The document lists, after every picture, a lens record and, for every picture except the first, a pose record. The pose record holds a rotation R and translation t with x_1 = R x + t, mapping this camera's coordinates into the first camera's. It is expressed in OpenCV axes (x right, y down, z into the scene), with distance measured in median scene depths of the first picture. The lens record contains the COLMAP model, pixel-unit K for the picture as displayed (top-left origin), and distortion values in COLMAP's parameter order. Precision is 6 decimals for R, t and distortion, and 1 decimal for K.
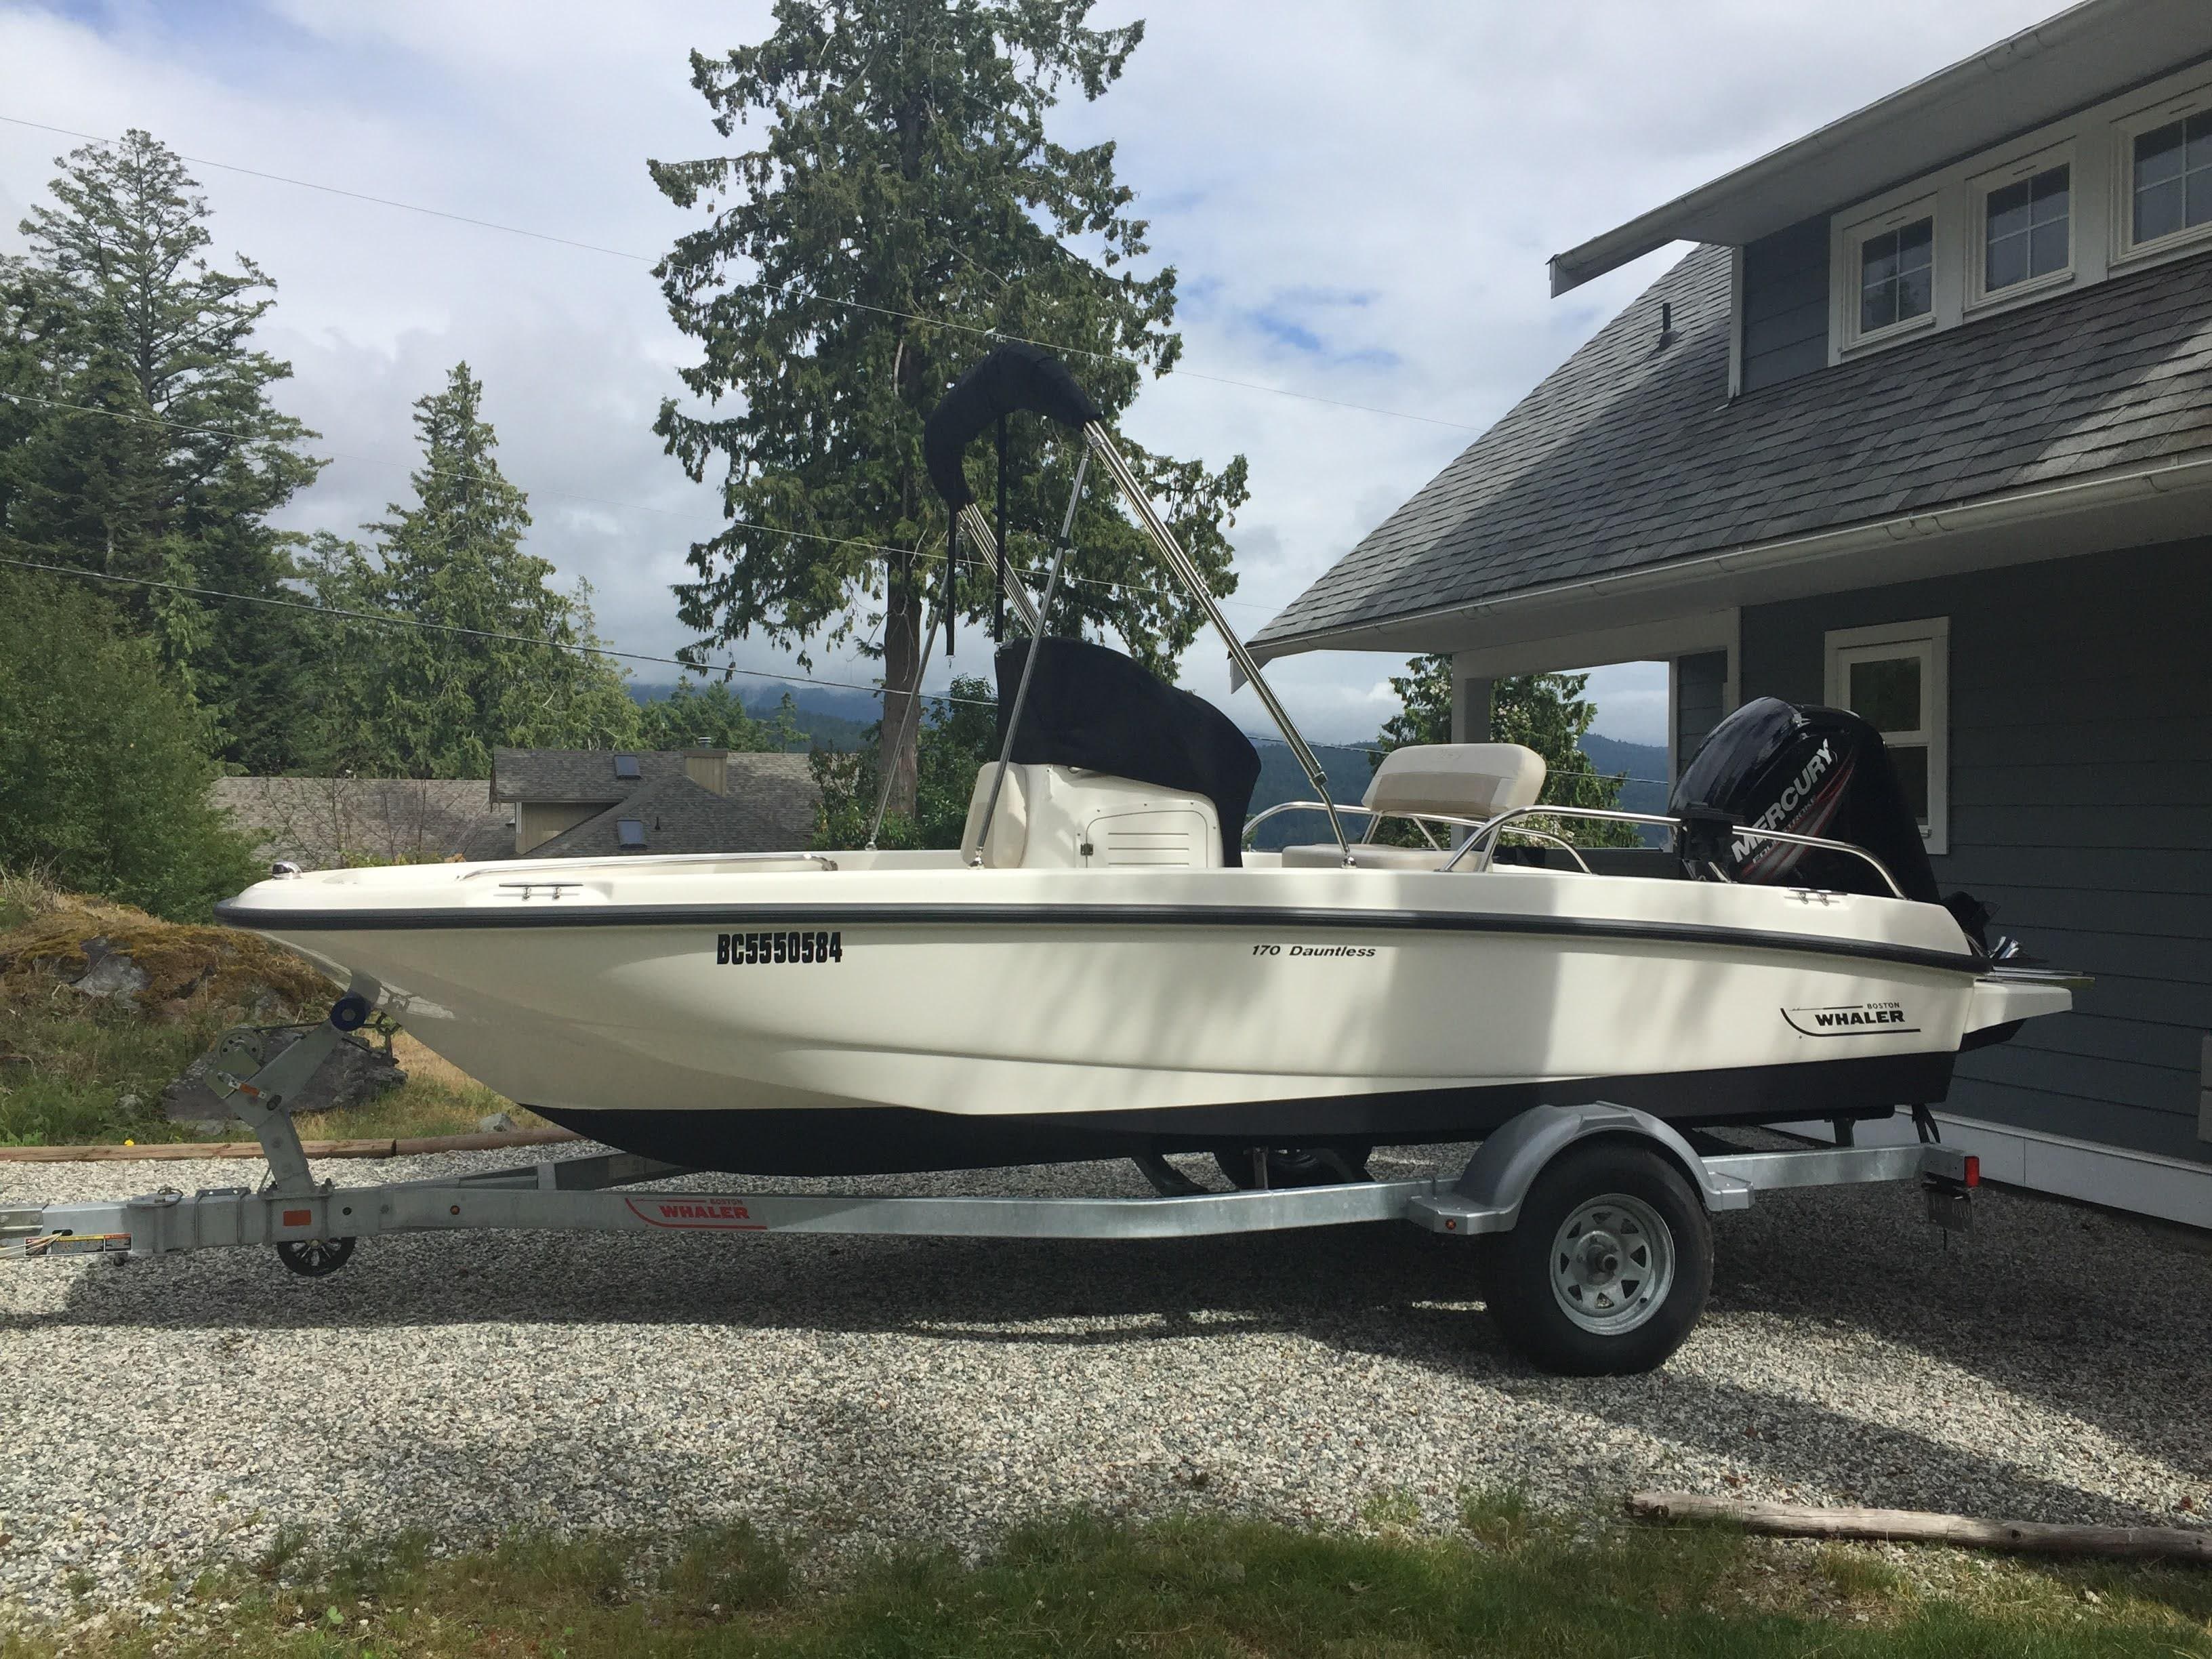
lens RADIAL K [[1875.3, 0, 1100.7], [0, 1875.3, 817.5], [0, 0, 1]] dist [0.090726, -0.119564]
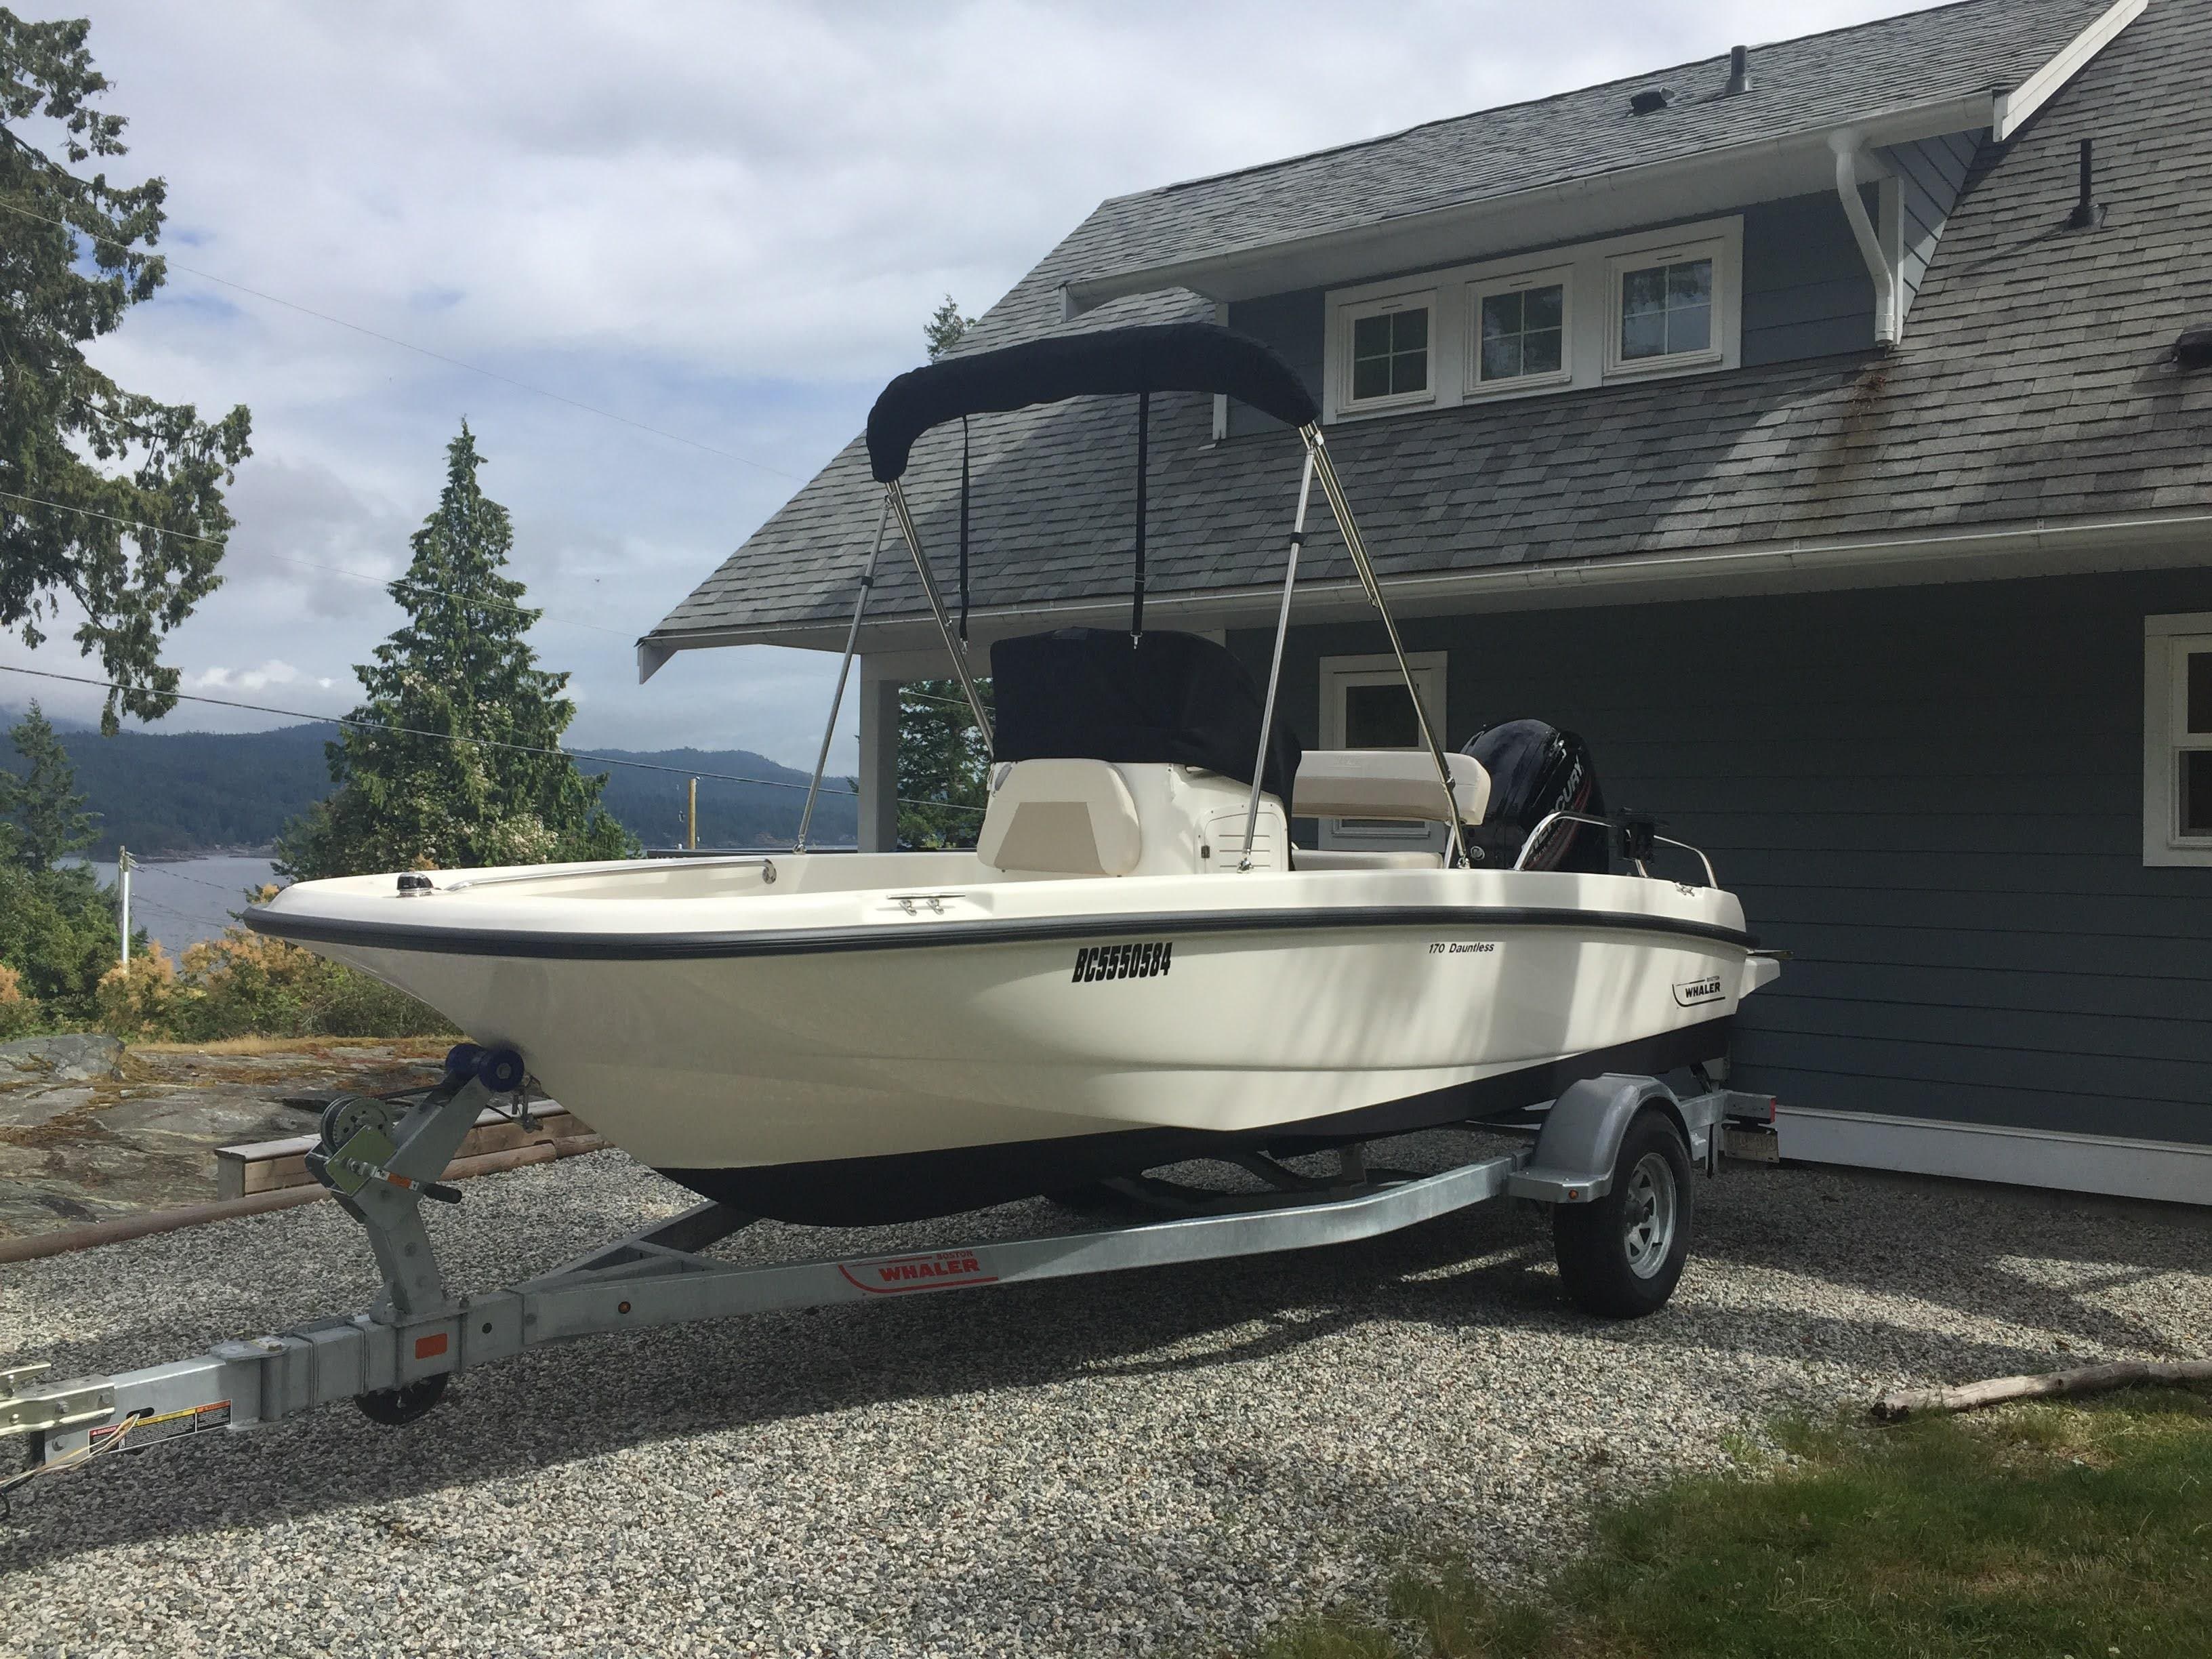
lens RADIAL K [[1883.5, 0, 1094.0], [0, 1883.5, 821.8], [0, 0, 1]] dist [0.080092, -0.097206]
pose [[0.835609, 0.004554, 0.549306, -0.380055], [-0.005681, 0.999984, 0.000352, 0.000920], [-0.549296, -0.003415, 0.835621, 0.139306]]
